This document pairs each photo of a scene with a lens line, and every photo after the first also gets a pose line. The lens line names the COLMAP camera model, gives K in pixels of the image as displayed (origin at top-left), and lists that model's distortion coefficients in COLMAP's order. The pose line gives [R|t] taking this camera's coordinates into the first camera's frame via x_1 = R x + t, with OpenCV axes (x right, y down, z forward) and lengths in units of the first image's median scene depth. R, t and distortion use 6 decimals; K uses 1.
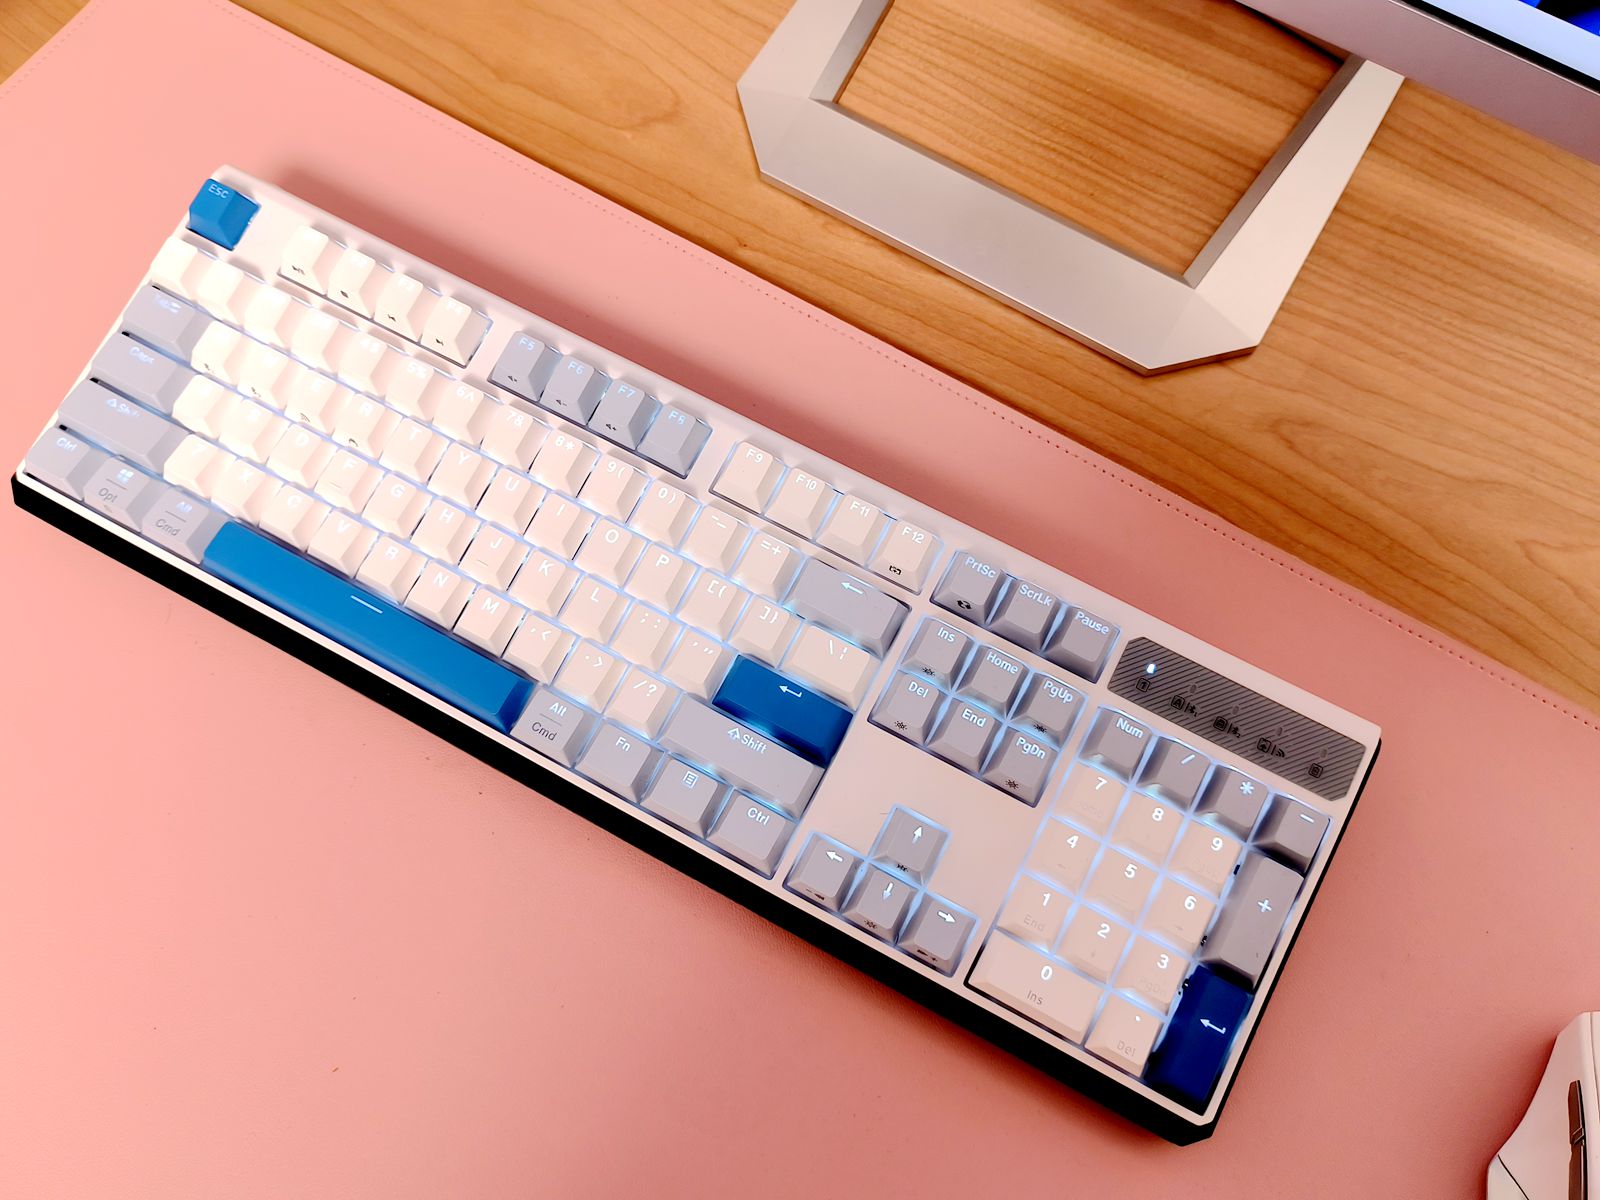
lens RADIAL K [[1228.1, 0, 803.6], [0, 1228.1, 604.4], [0, 0, 1]] dist [-0.003670, 0.003831]
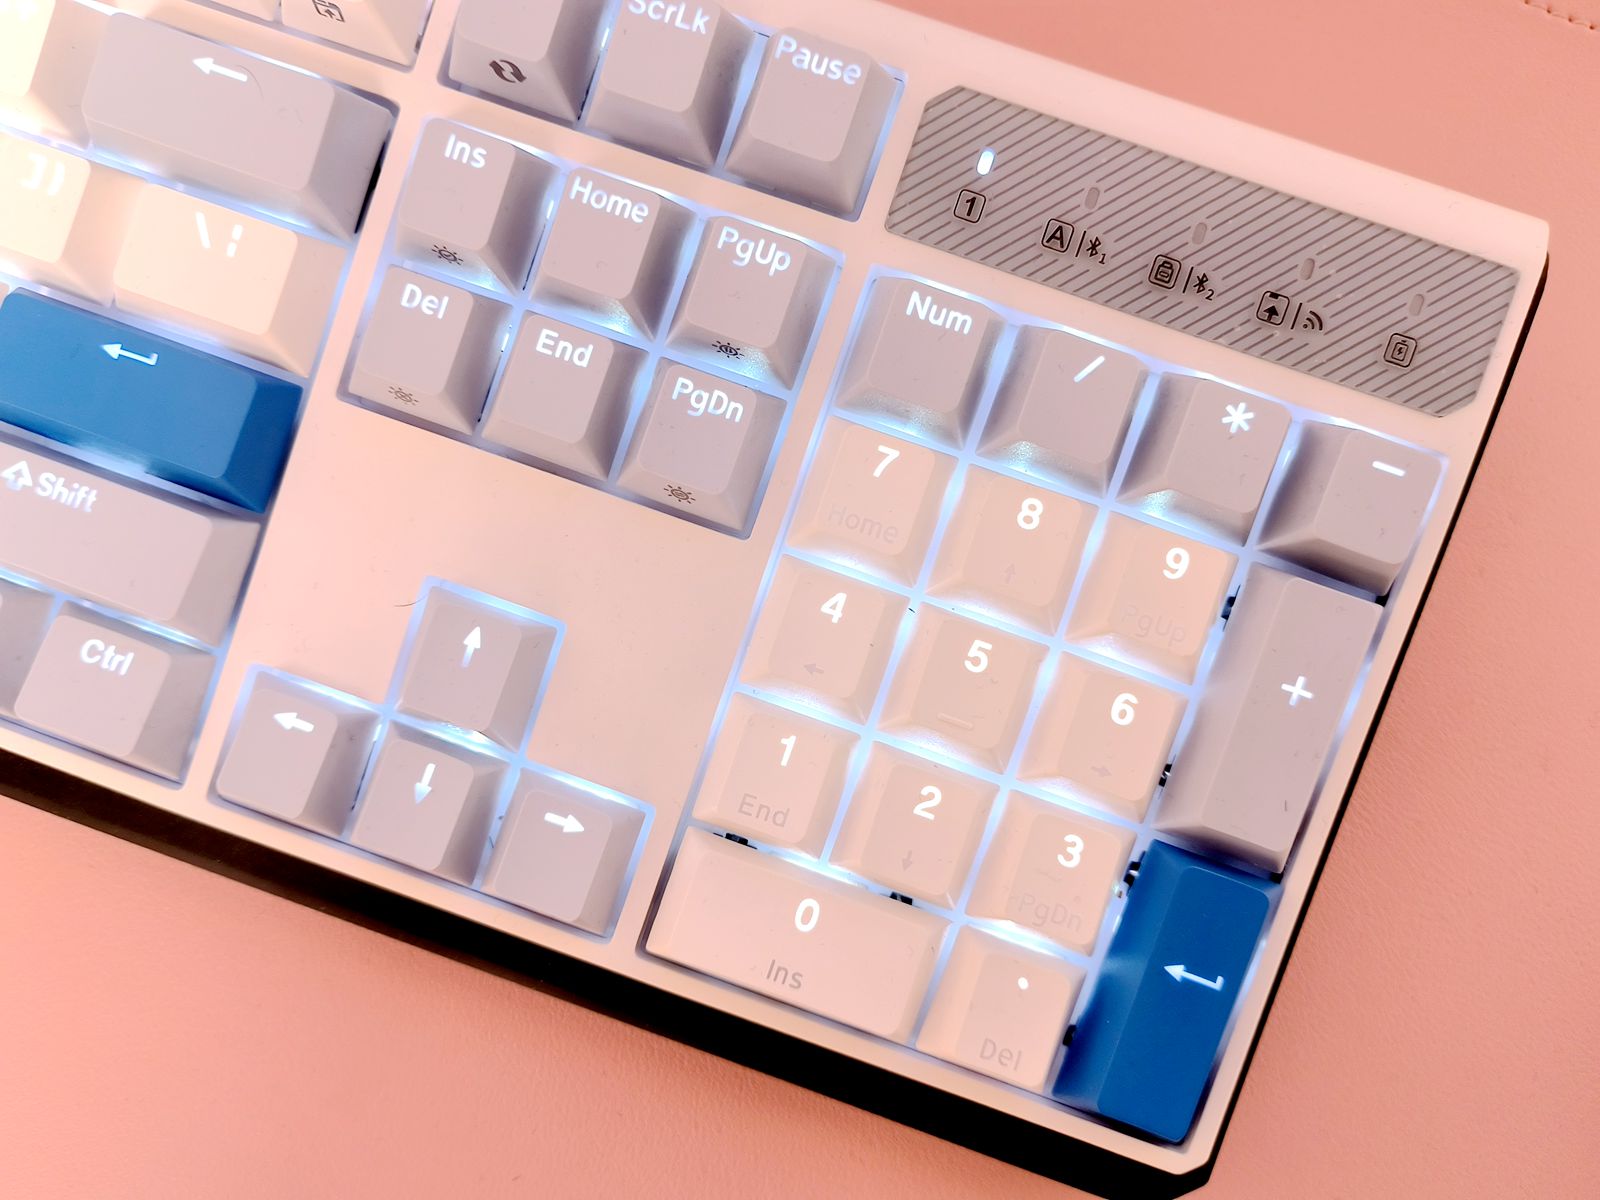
lens RADIAL K [[1307.6, 0, 800.6], [0, 1307.6, 608.6], [0, 0, 1]] dist [-0.035769, 0.031442]
pose [[0.988573, -0.150122, -0.013691, 0.208532], [0.148957, 0.958870, 0.241620, 0.081994], [-0.023144, -0.240898, 0.970274, 0.553495]]
